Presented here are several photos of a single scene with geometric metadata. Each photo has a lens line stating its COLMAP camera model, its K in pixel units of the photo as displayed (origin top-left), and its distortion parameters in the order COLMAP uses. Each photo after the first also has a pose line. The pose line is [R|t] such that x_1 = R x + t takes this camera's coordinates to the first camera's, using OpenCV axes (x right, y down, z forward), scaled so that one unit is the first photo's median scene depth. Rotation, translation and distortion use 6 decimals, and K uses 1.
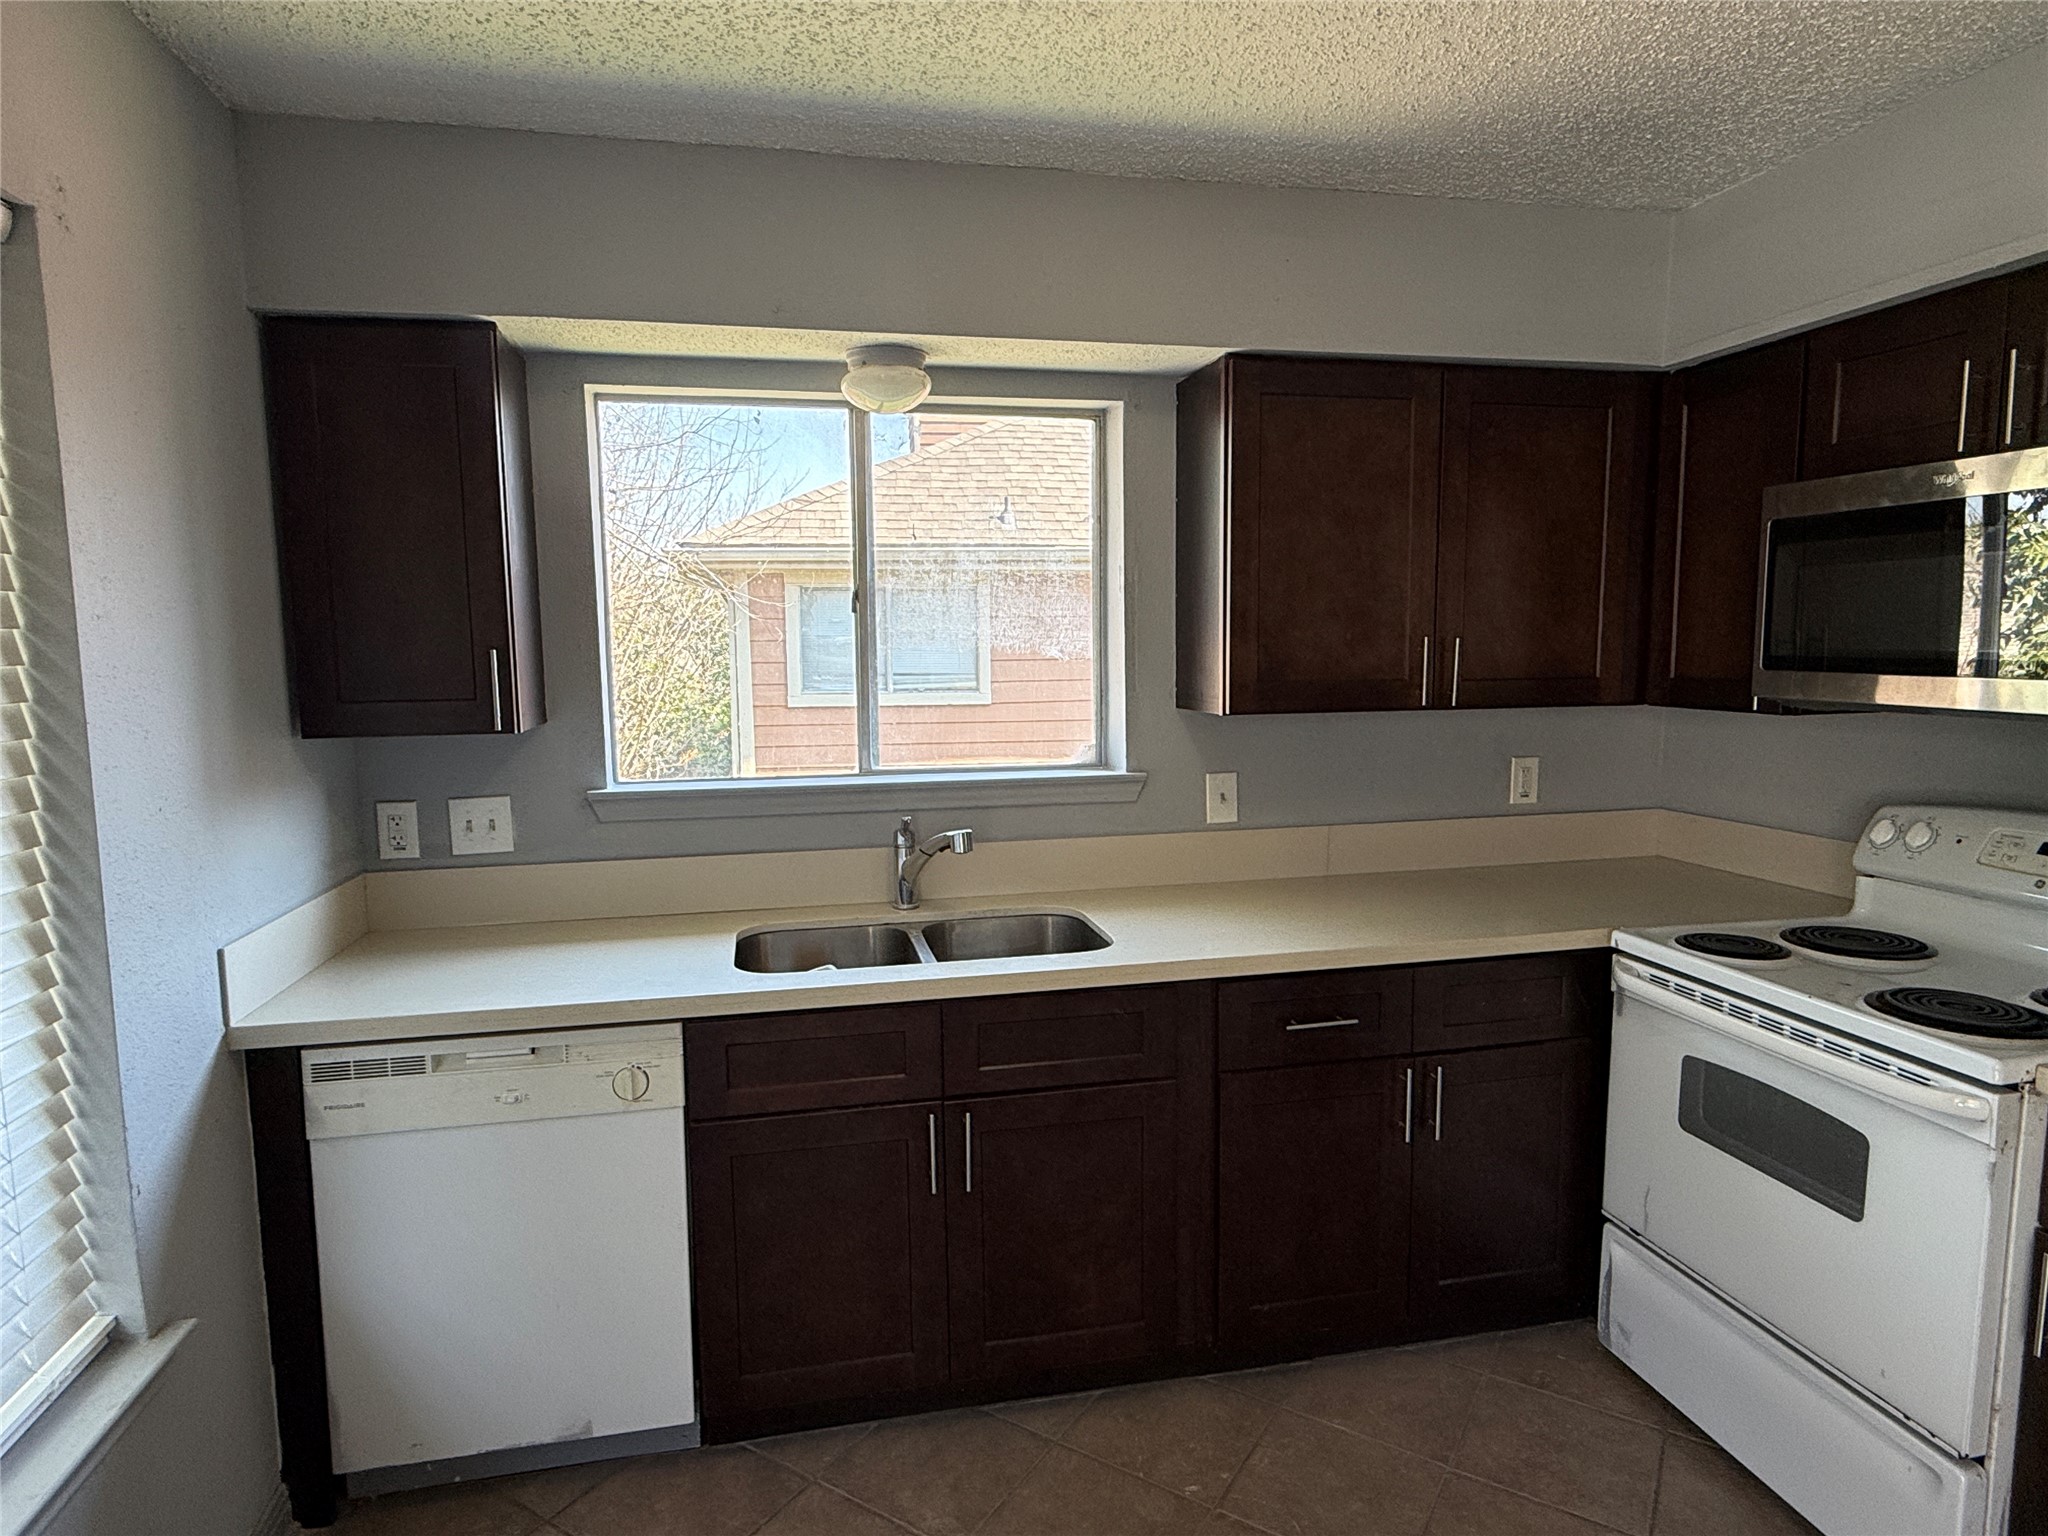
lens RADIAL K [[1160.3, 0, 1015.1], [0, 1160.3, 771.0], [0, 0, 1]] dist [0.003541, -0.001802]
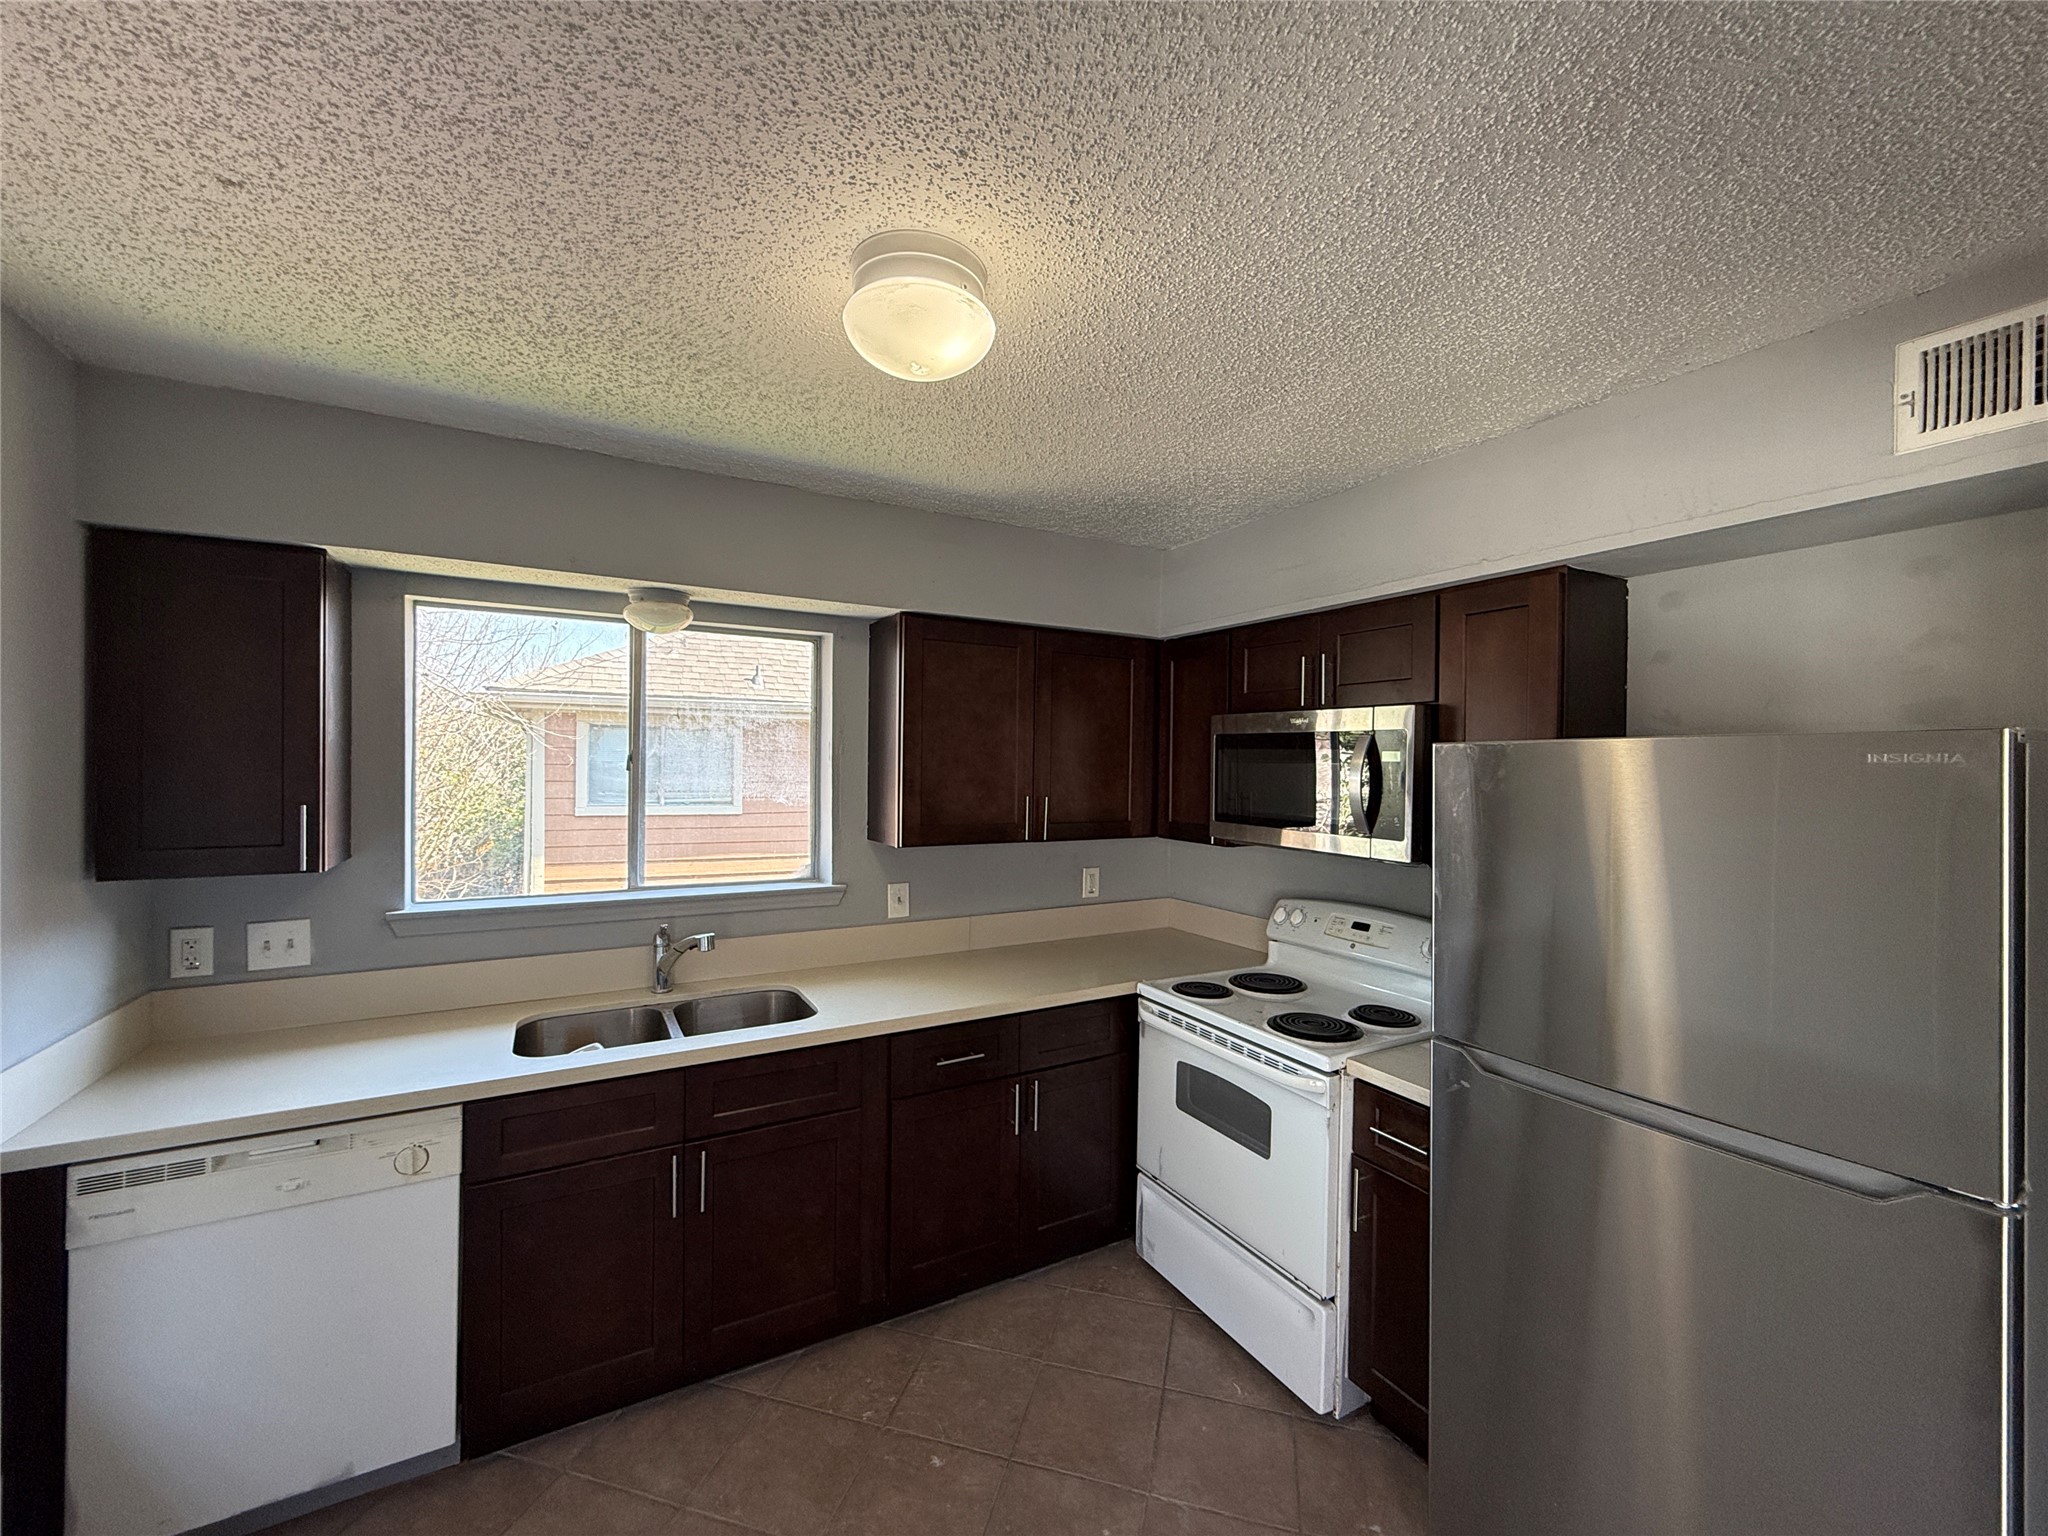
lens RADIAL K [[816.2, 0, 1021.2], [0, 816.2, 769.6], [0, 0, 1]] dist [-0.000181, 0.000229]
pose [[0.953827, 0.021539, 0.299582, 0.016488], [0.009091, 0.994898, -0.100475, -0.045248], [-0.300218, 0.098559, 0.948765, -0.052631]]
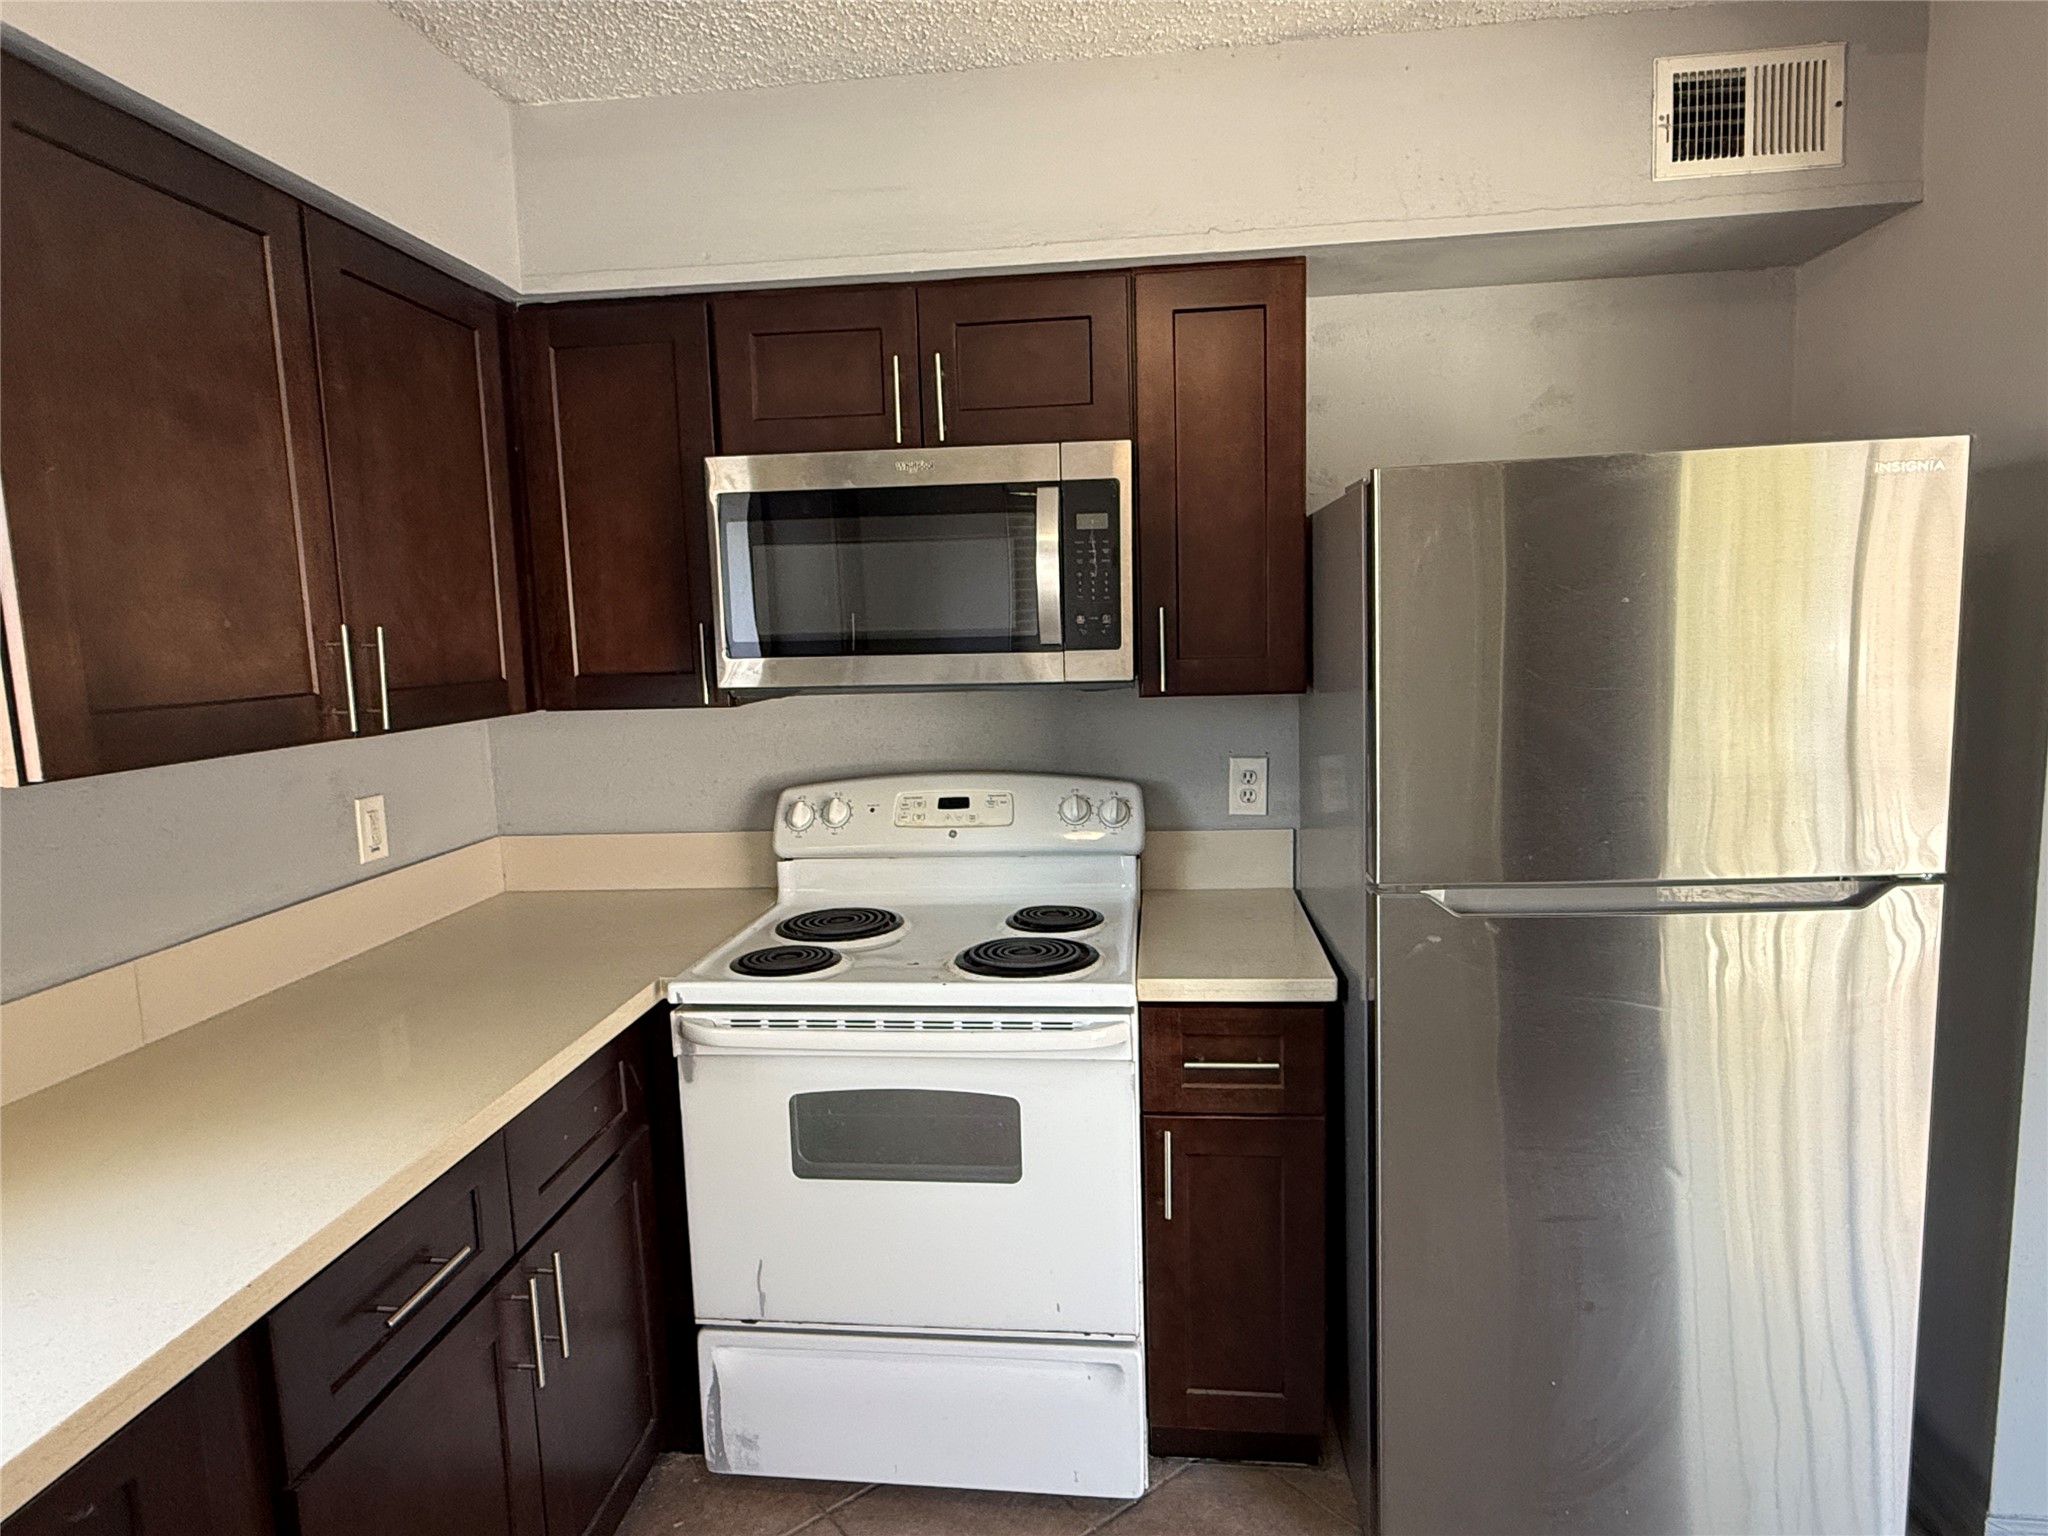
lens RADIAL K [[1152.4, 0, 1019.5], [0, 1152.4, 774.4], [0, 0, 1]] dist [0.002828, -0.000184]
pose [[0.308241, -0.118142, 0.943944, -0.154122], [0.132004, 0.987971, 0.080547, -0.039963], [-0.942105, 0.099776, 0.320129, 0.505546]]
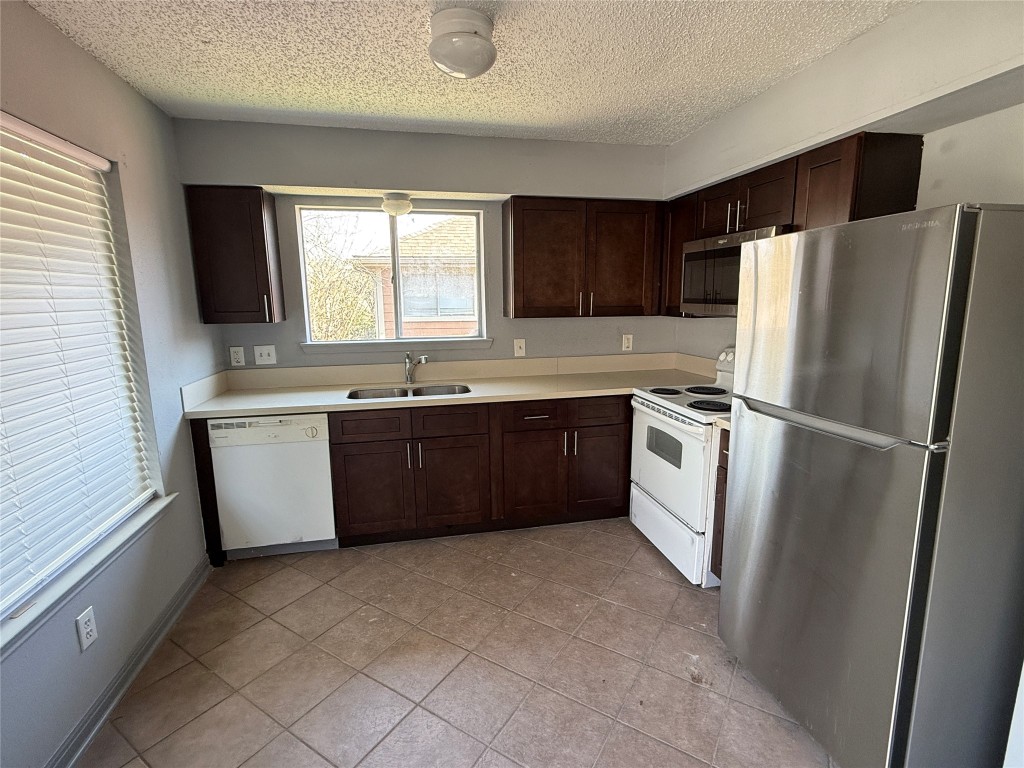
lens RADIAL K [[488.5, 0, 513.3], [0, 488.5, 383.1], [0, 0, 1]] dist [0.003122, -0.000522]
pose [[0.999954, 0.000366, 0.009577, 0.186581], [-0.000976, 0.997969, 0.063697, 0.042467], [-0.009535, -0.063703, 0.997923, -0.299197]]
